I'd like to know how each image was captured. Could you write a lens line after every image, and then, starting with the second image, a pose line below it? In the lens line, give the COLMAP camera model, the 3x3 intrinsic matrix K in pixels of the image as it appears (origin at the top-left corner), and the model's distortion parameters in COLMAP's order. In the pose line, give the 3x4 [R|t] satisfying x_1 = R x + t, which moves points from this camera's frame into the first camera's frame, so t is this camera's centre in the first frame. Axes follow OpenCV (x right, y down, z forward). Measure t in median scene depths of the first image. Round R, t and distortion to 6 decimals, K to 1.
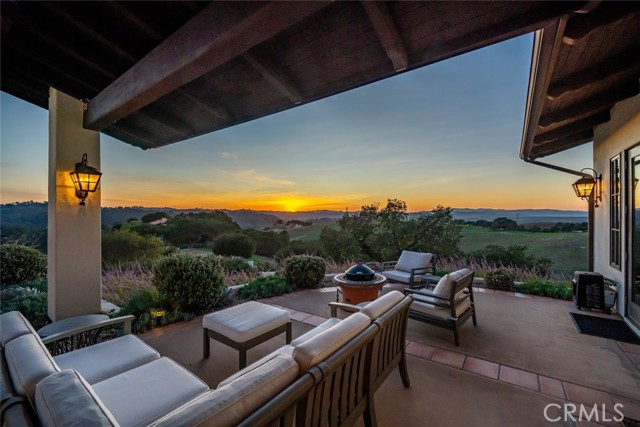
lens RADIAL K [[262.7, 0, 320.0], [0, 262.7, 213.5], [0, 0, 1]] dist [-0.000534, -0.000069]
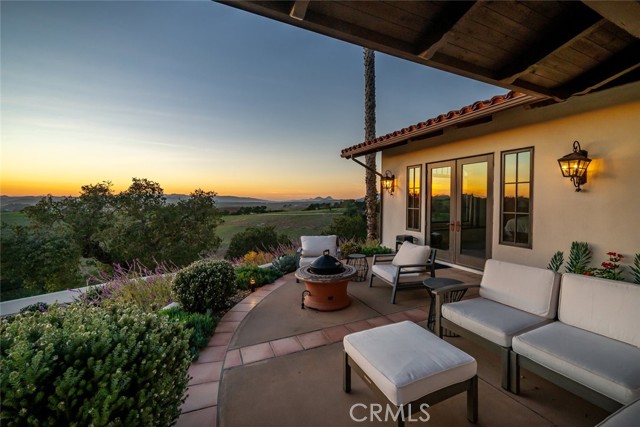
lens RADIAL K [[278.1, 0, 320.0], [0, 278.1, 213.5], [0, 0, 1]] dist [0.000094, -0.000037]
pose [[0.482245, -0.036700, 0.875267, -0.179071], [-0.009645, 0.998839, 0.047196, 0.003336], [-0.875983, -0.031202, 0.481331, 0.154897]]
